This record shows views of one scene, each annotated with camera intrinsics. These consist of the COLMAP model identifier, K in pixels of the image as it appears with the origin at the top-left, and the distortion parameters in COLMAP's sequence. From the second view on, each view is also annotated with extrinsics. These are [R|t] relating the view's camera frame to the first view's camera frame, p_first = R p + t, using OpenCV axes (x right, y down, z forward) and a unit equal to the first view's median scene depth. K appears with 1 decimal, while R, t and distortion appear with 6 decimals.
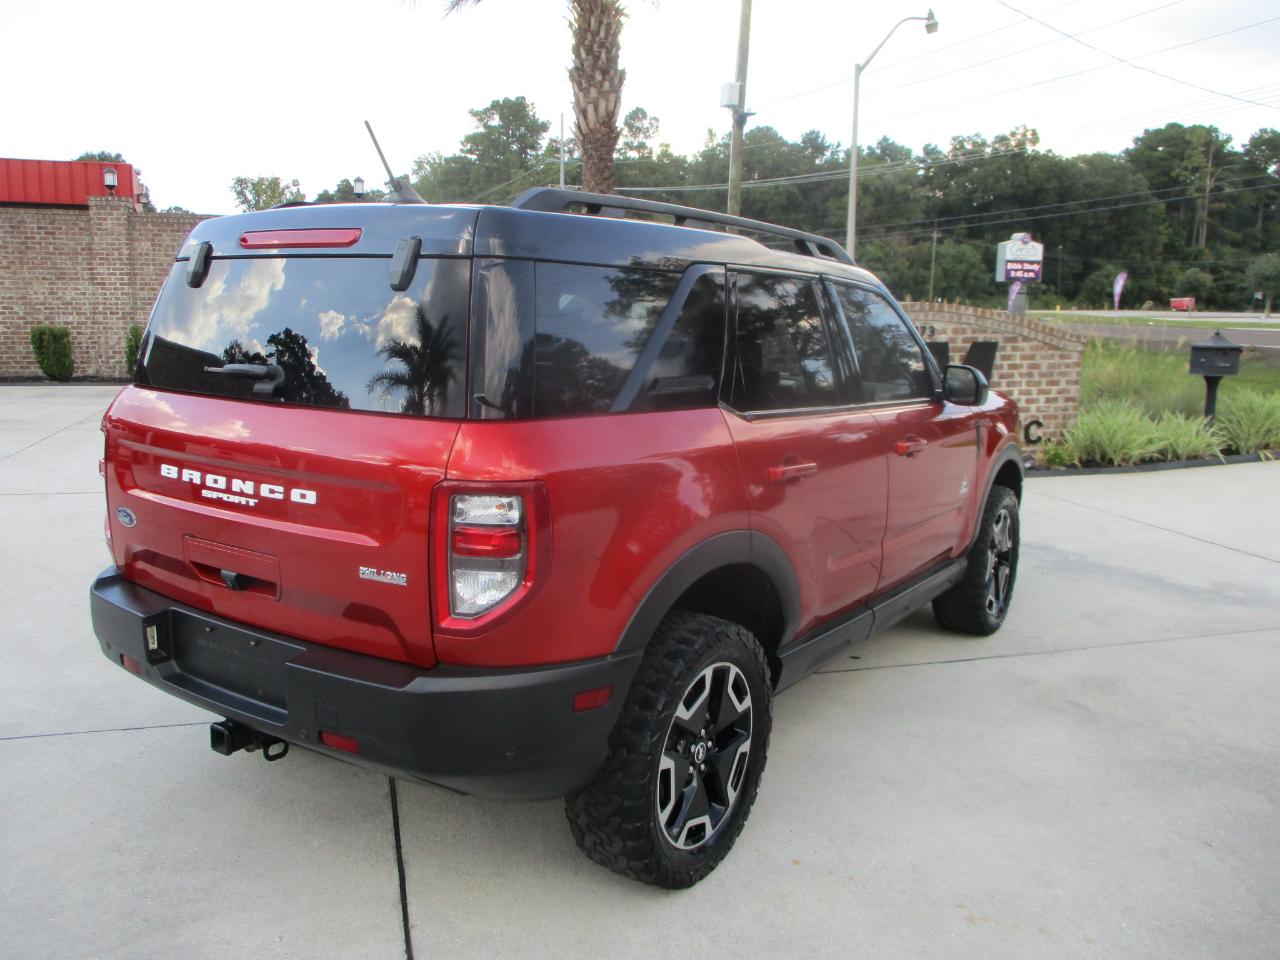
lens RADIAL K [[1045.2, 0, 639.1], [0, 1045.2, 448.2], [0, 0, 1]] dist [-0.007665, -0.010262]
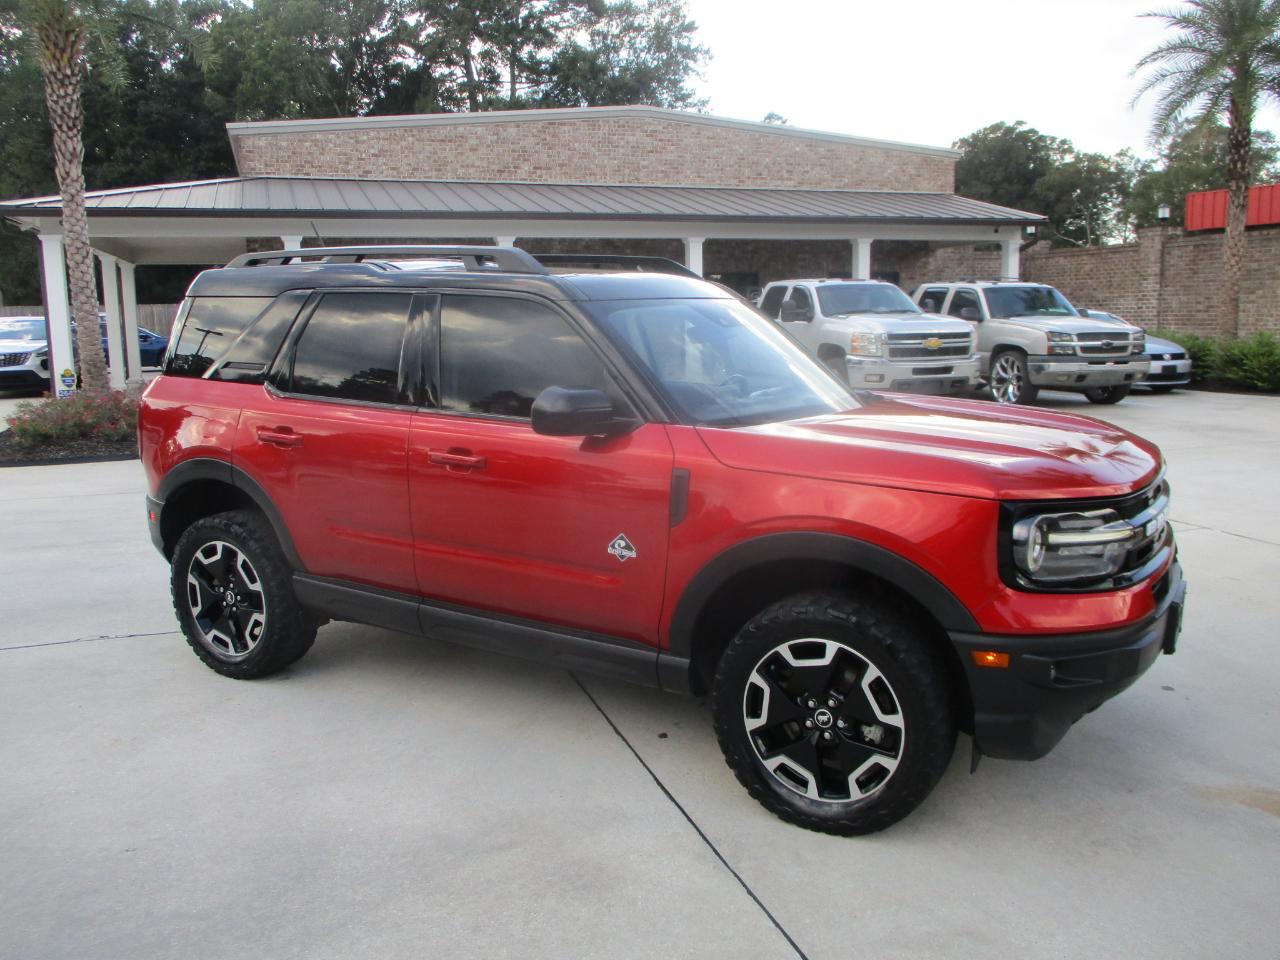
lens RADIAL K [[1057.4, 0, 639.7], [0, 1057.4, 448.1], [0, 0, 1]] dist [-0.036817, 0.011408]
pose [[0.030315, 0.109133, -0.993565, 0.274614], [-0.121682, 0.987031, 0.104702, -0.030880], [0.992106, 0.117725, 0.043201, 0.249468]]
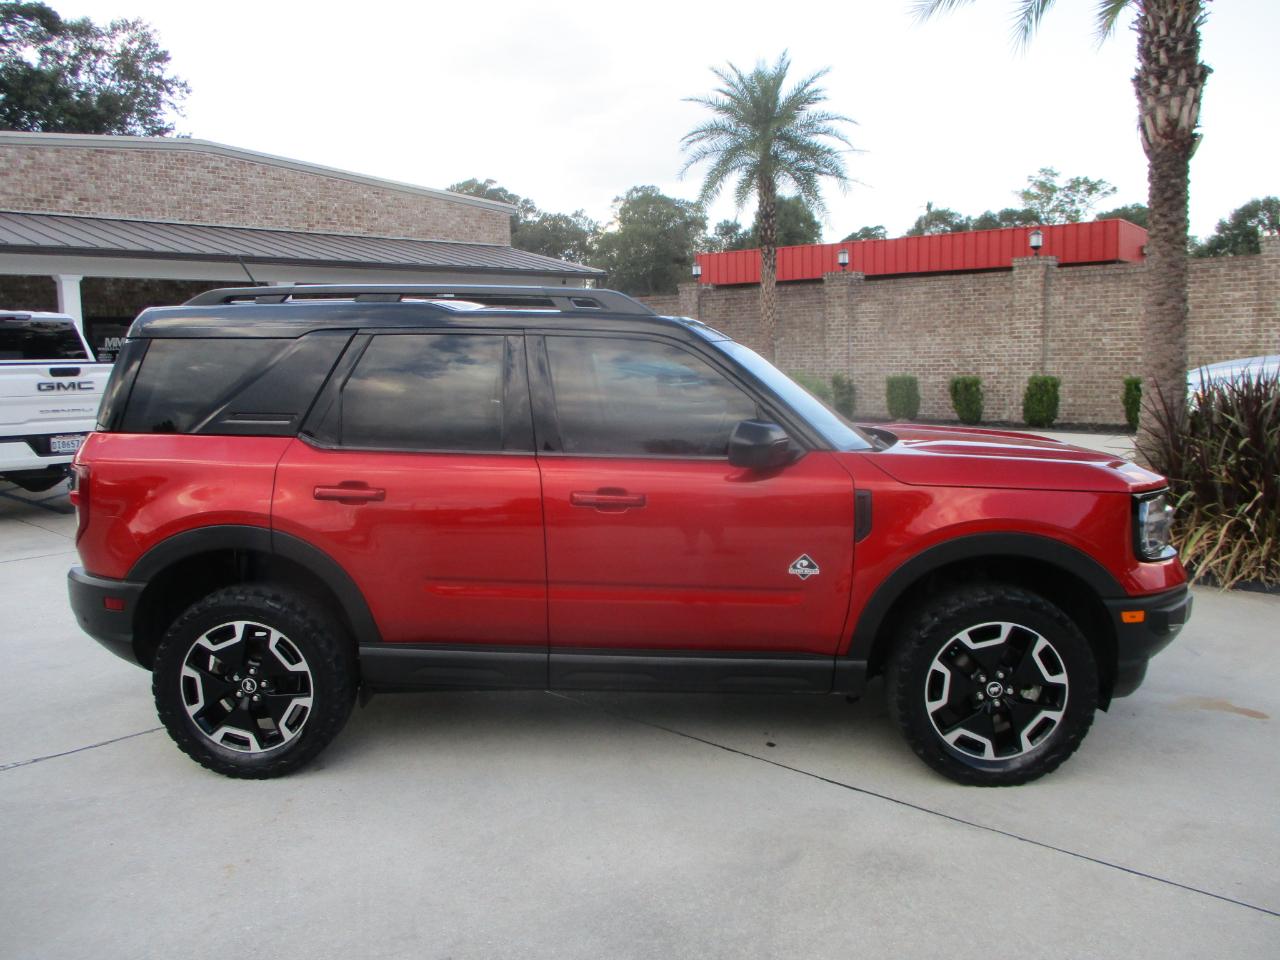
lens RADIAL K [[1055.9, 0, 636.3], [0, 1055.9, 449.7], [0, 0, 1]] dist [-0.032761, 0.001211]
pose [[0.495976, 0.053387, -0.866694, 0.247423], [-0.091715, 0.995746, 0.008851, -0.013613], [0.863479, 0.075099, 0.498762, 0.116640]]
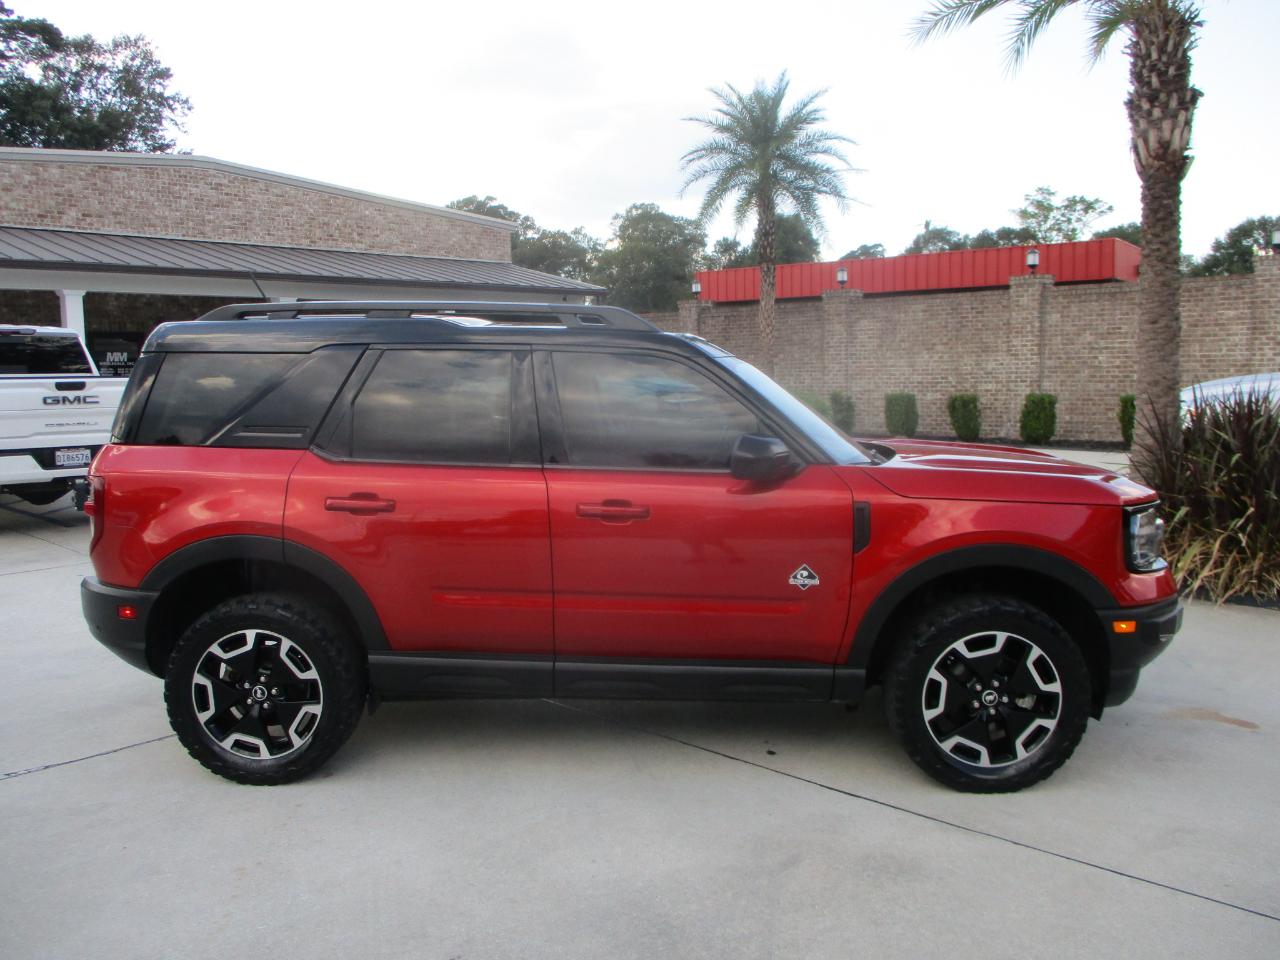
lens RADIAL K [[1057.4, 0, 639.7], [0, 1057.4, 448.1], [0, 0, 1]] dist [-0.036817, 0.011408]
pose [[0.499772, 0.039622, -0.865250, 0.251967], [-0.094333, 0.995501, -0.008900, -0.012719], [0.861005, 0.086070, 0.501261, 0.112741]]
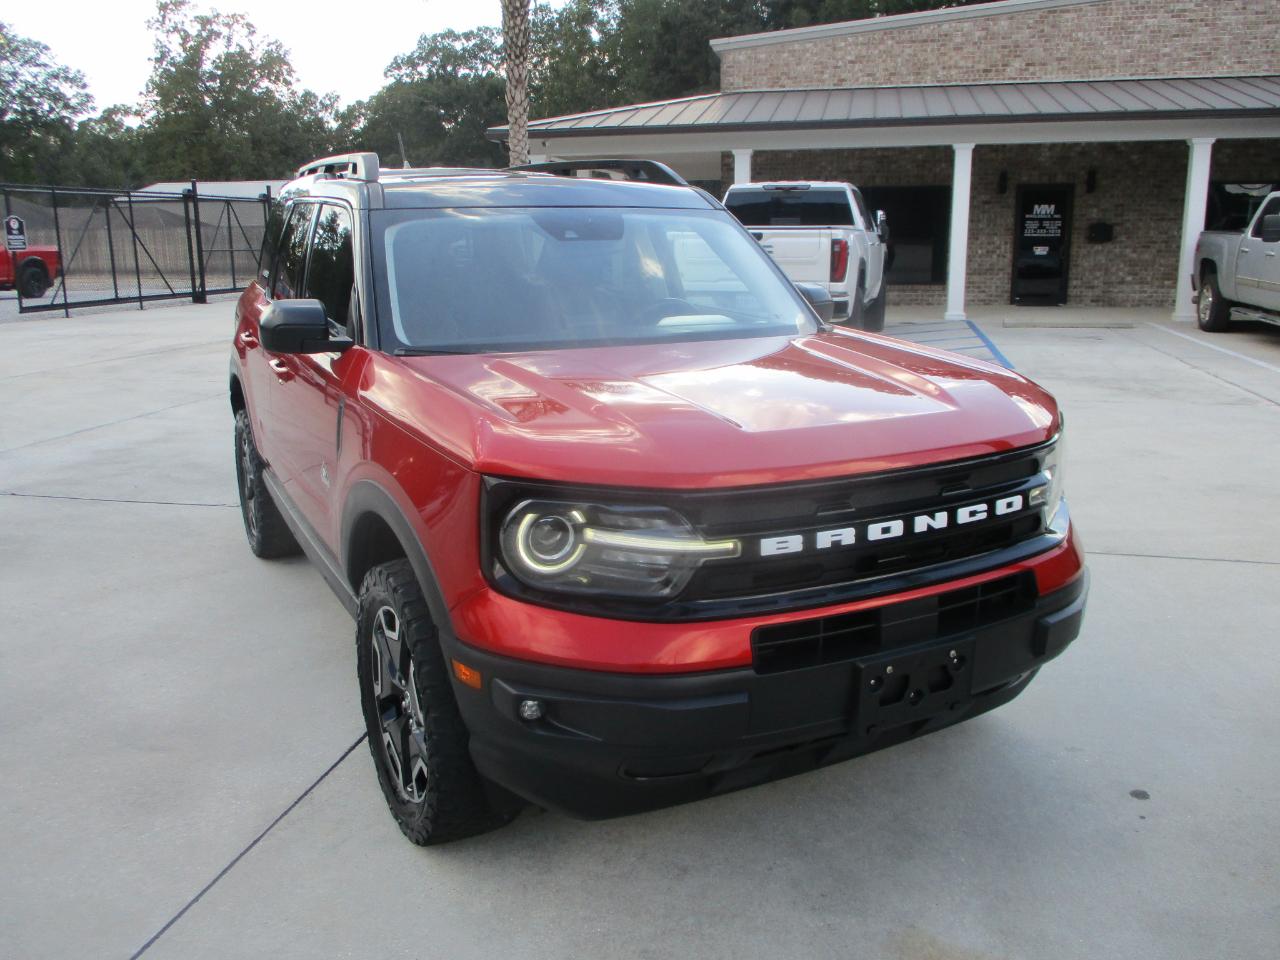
lens RADIAL K [[1053.0, 0, 644.0], [0, 1053.0, 464.7], [0, 0, 1]] dist [-0.035736, 0.003476]
pose [[-0.492894, 0.172644, -0.852789, 0.207618], [-0.117074, 0.958044, 0.261620, -0.048238], [0.862177, 0.228790, -0.452002, 0.388745]]
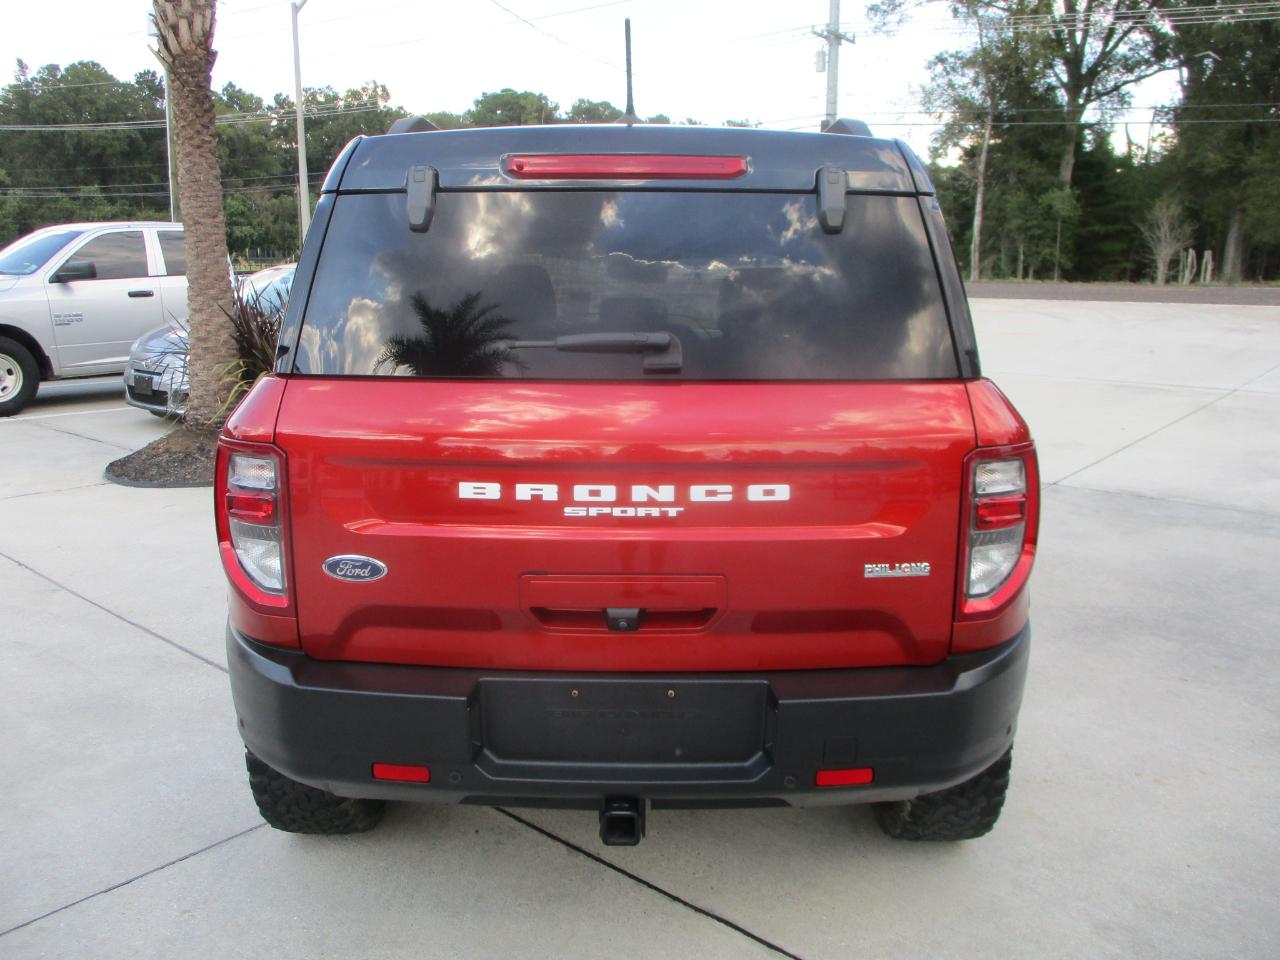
lens RADIAL K [[1057.4, 0, 639.7], [0, 1057.4, 448.1], [0, 0, 1]] dist [-0.036817, 0.011408]
pose [[0.831072, -0.110223, 0.545134, -0.116397], [0.088355, 0.993883, 0.066258, -0.006947], [-0.549102, -0.006900, 0.835727, 0.052407]]
